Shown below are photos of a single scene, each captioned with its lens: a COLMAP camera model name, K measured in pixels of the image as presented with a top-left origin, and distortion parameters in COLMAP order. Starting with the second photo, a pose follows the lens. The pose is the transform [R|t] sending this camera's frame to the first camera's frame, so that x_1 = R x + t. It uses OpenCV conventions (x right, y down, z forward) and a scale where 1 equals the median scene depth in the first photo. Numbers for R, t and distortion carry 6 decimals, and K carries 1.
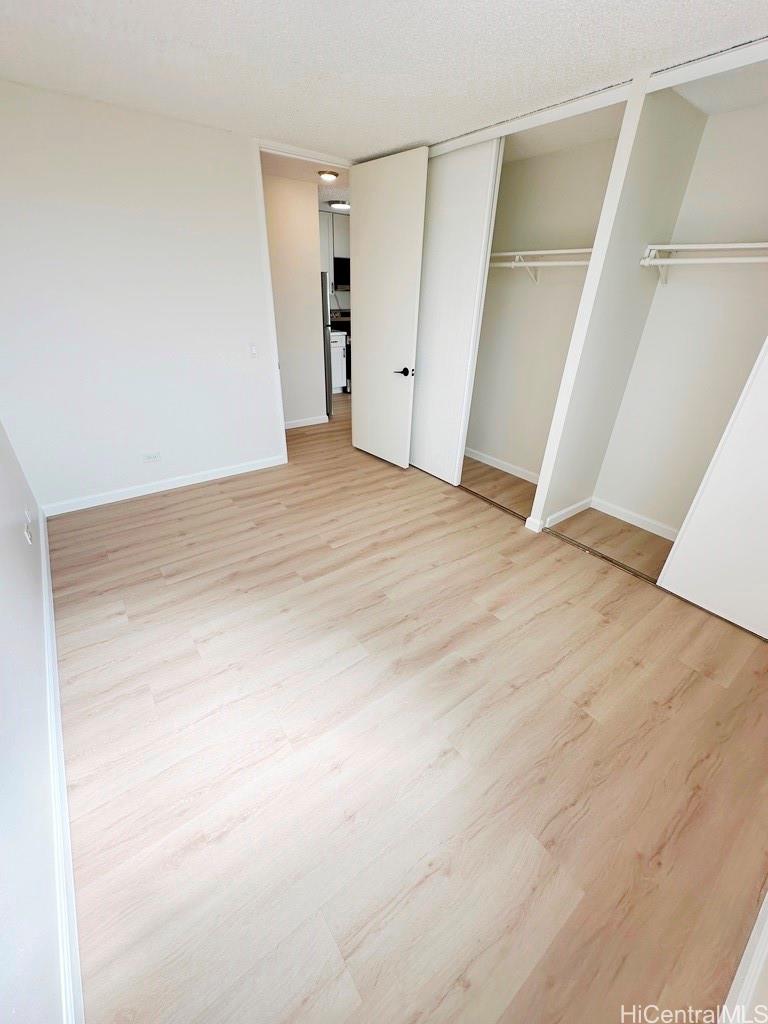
lens RADIAL K [[408.1, 0, 384.0], [0, 408.1, 512.0], [0, 0, 1]] dist [-0.000714, -0.000209]
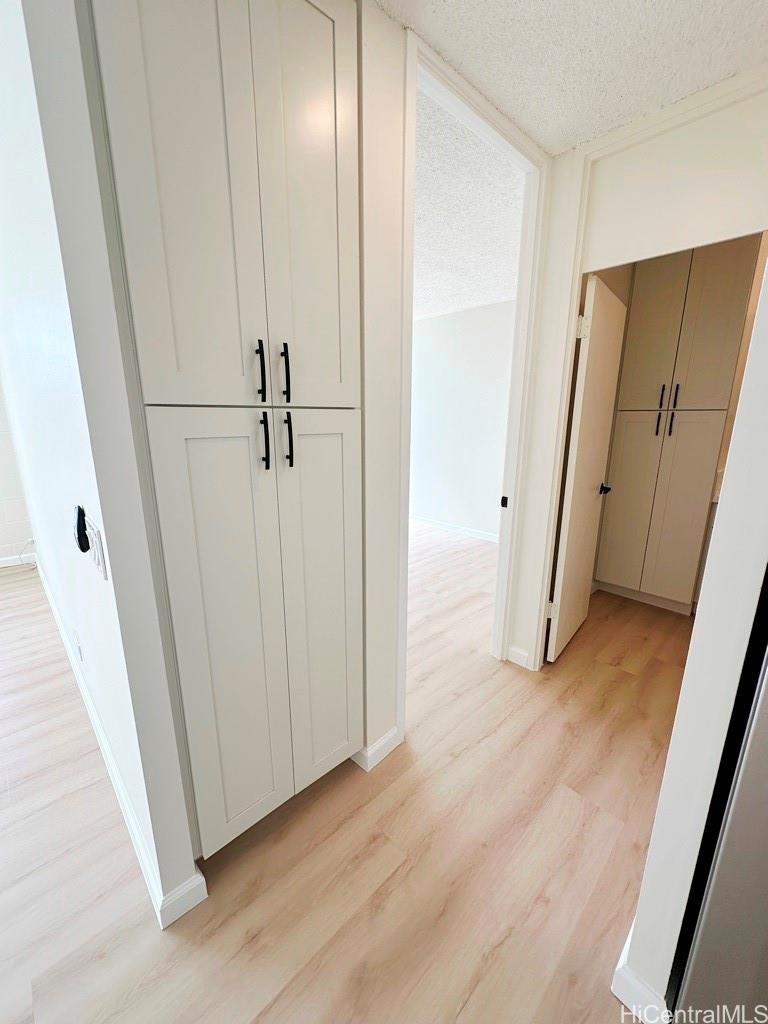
lens RADIAL K [[408.1, 0, 384.0], [0, 408.1, 512.0], [0, 0, 1]] dist [-0.000714, -0.000209]
pose [[-0.993091, 0.002582, -0.117315, -0.019404], [-0.077397, 0.737041, 0.671402, -0.978897], [0.088200, 0.675843, -0.731749, 1.898073]]
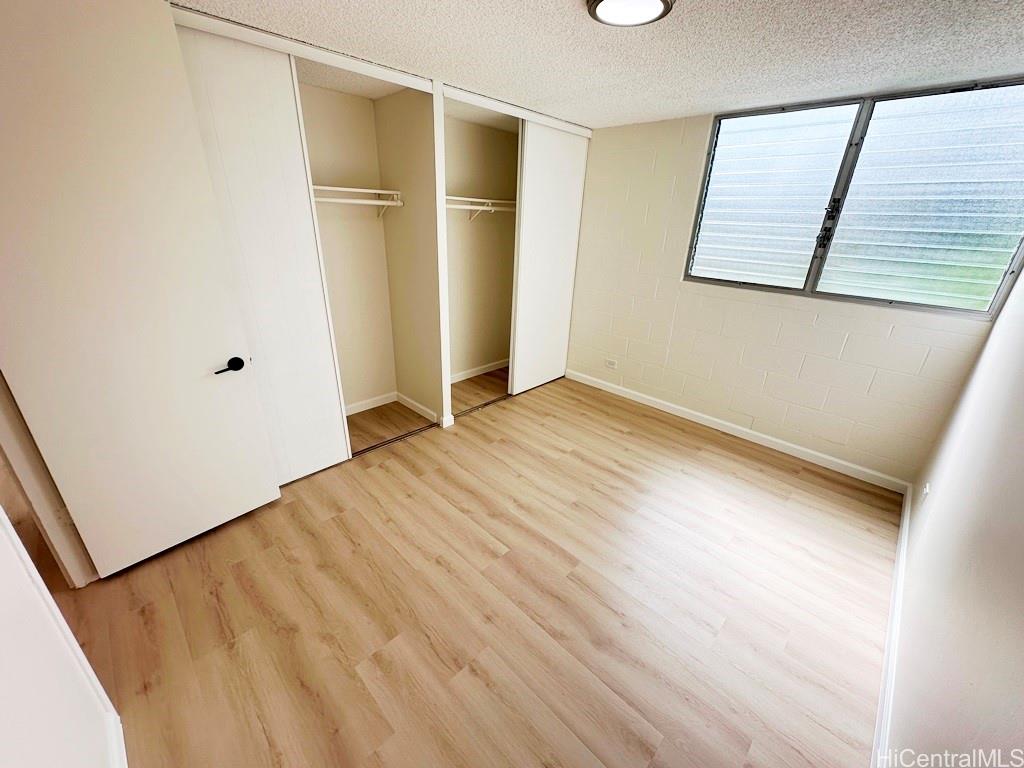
lens RADIAL K [[408.1, 0, 512.0], [0, 408.1, 384.0], [0, 0, 1]] dist [-0.000714, -0.000209]
pose [[-0.144812, -0.408337, 0.901272, -0.722469], [0.445549, 0.786390, 0.427876, -0.512554], [-0.883468, 0.463522, 0.068055, 0.794930]]
